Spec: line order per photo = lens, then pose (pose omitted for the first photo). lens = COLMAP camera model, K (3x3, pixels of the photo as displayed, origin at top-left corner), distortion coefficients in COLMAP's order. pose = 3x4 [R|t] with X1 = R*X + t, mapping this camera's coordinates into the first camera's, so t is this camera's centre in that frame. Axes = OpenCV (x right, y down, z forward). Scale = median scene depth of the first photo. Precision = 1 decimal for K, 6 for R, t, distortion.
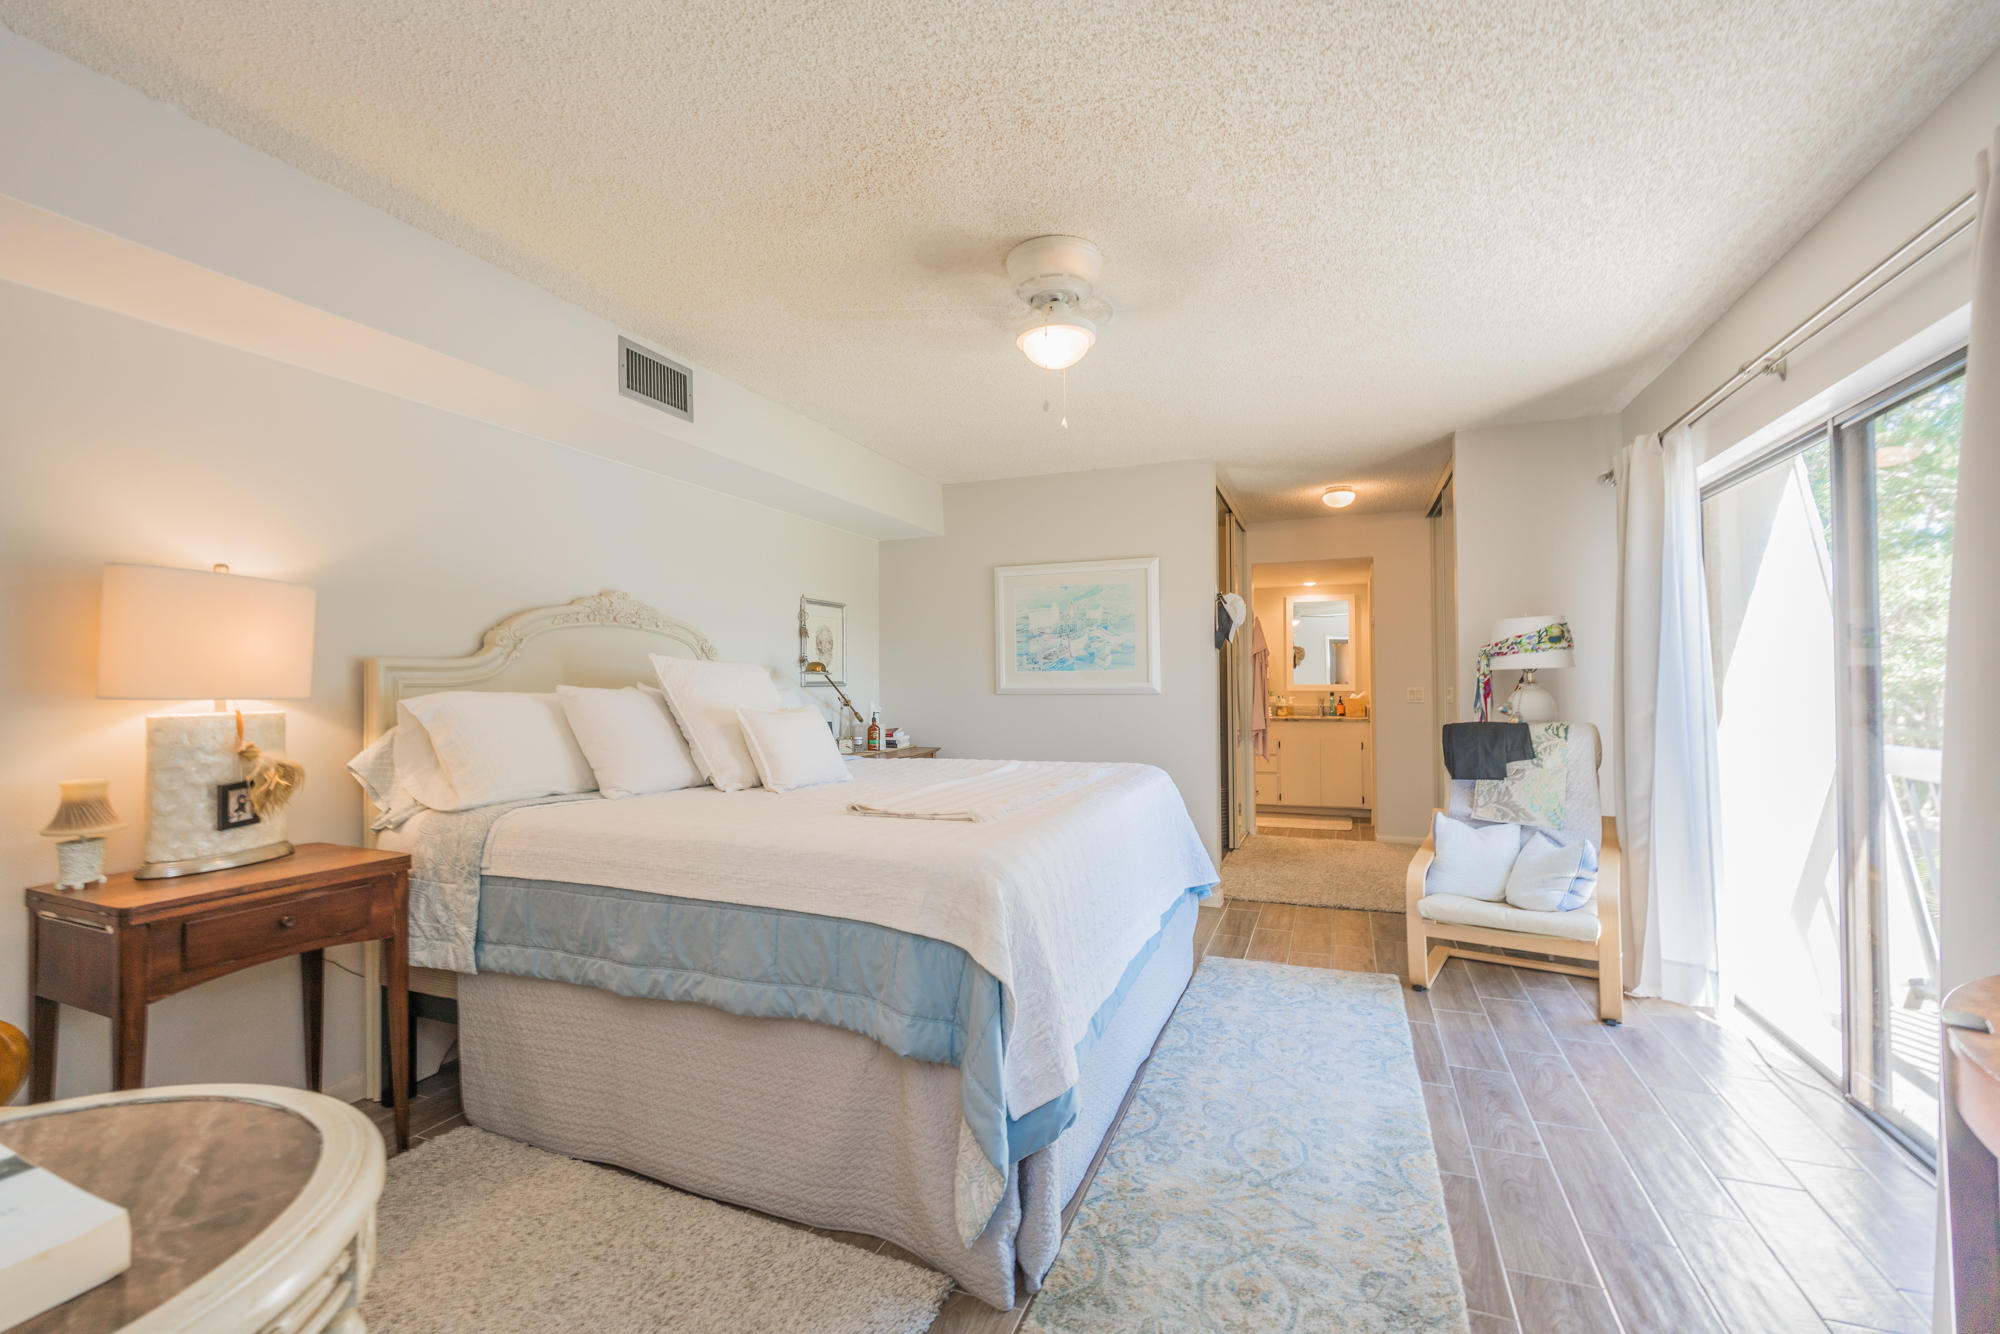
lens RADIAL K [[856.1, 0, 995.8], [0, 856.1, 659.3], [0, 0, 1]] dist [-0.001523, -0.000652]
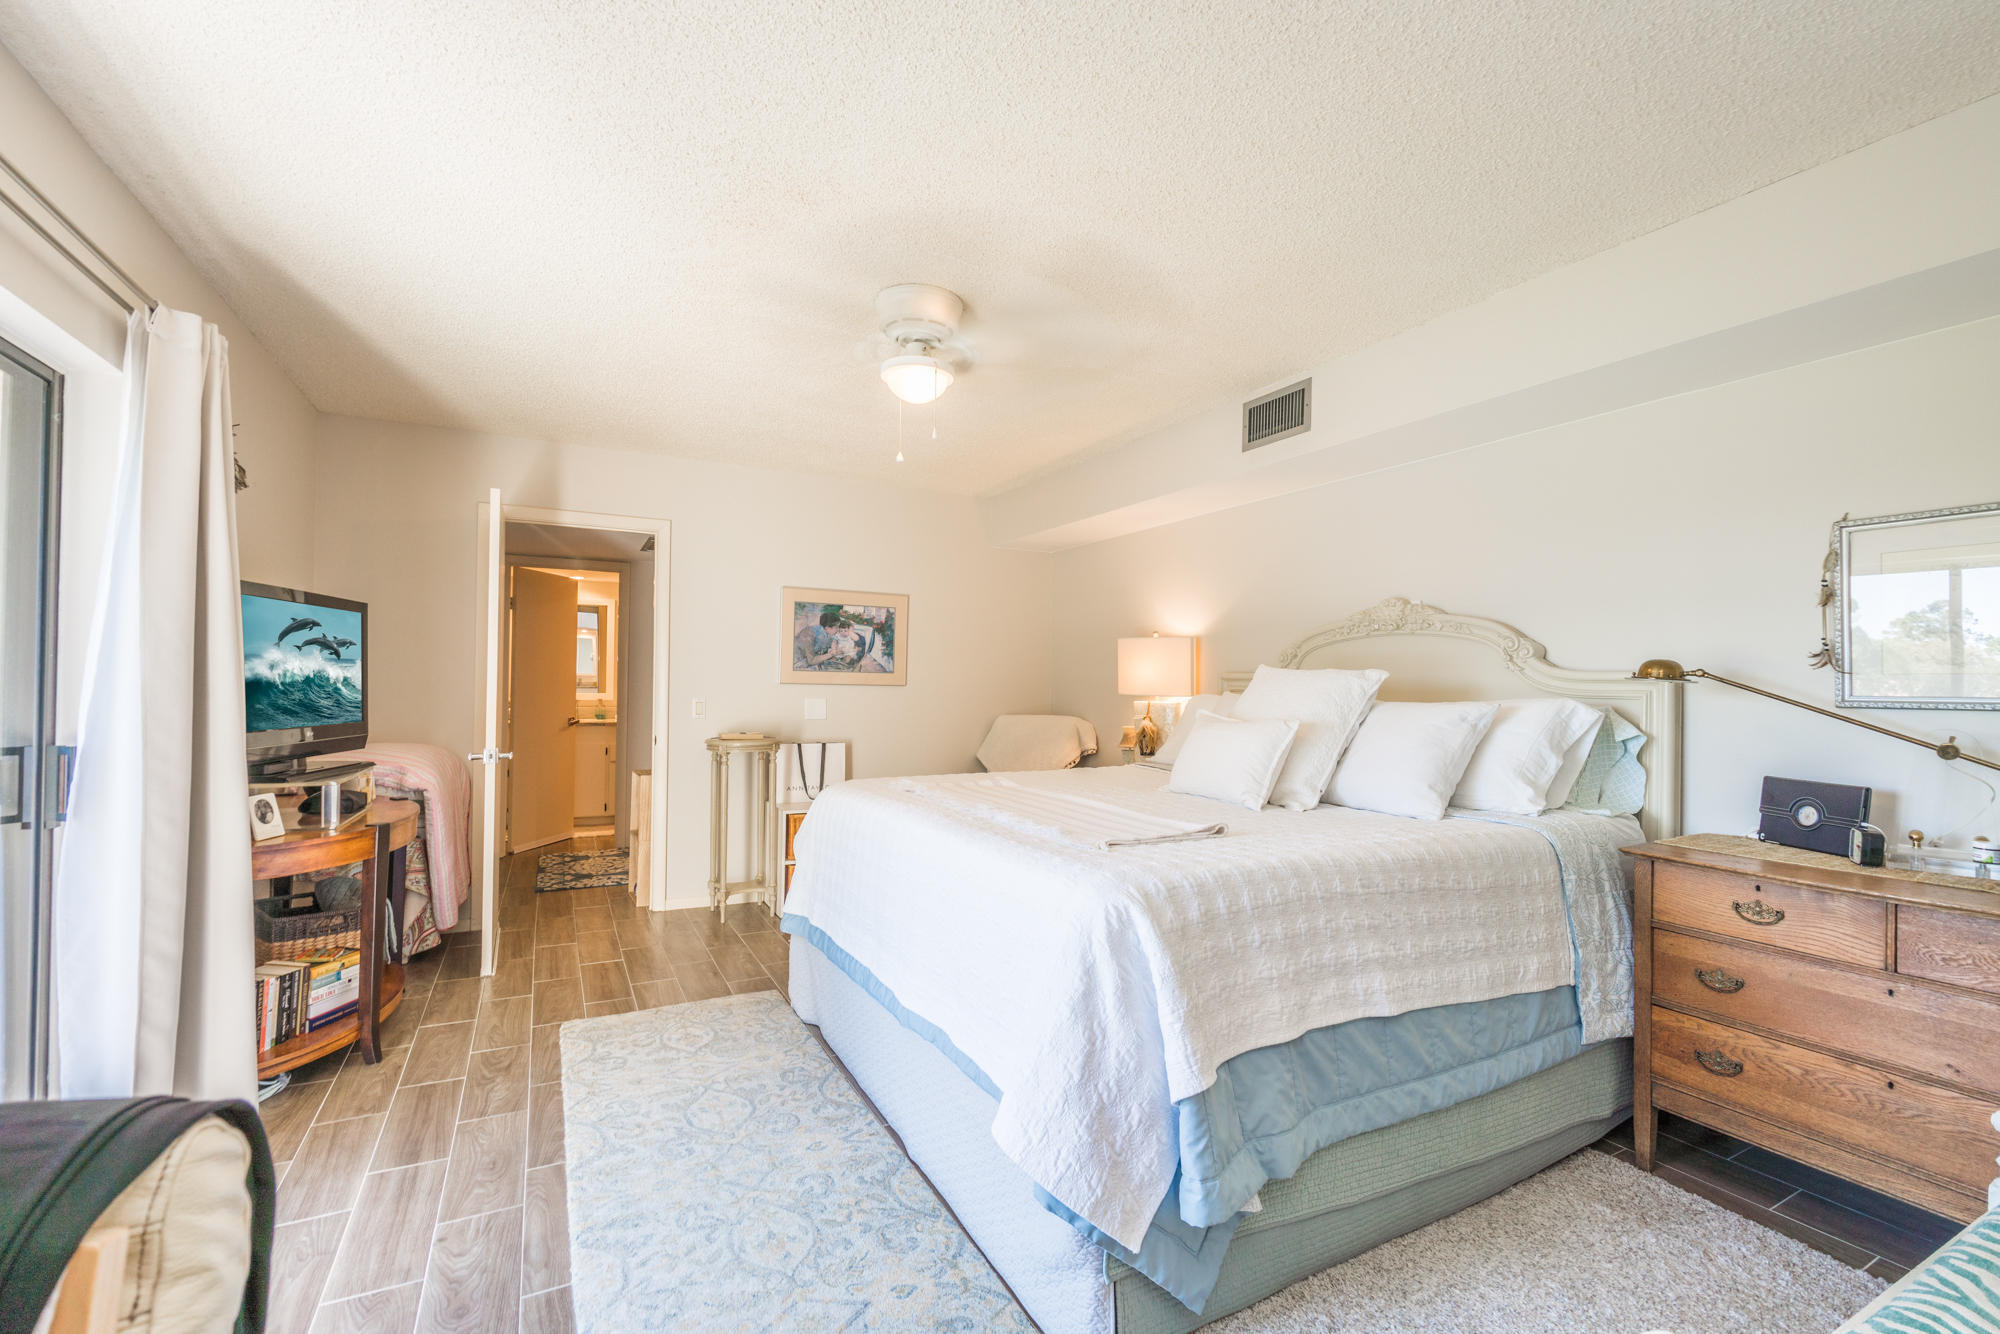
lens RADIAL K [[856.1, 0, 995.8], [0, 856.1, 659.3], [0, 0, 1]] dist [-0.001523, -0.000652]
pose [[-0.645411, -0.017397, -0.763637, 0.811918], [0.014679, 0.999273, -0.035172, 0.025613], [0.763694, -0.033910, -0.644687, 1.724989]]
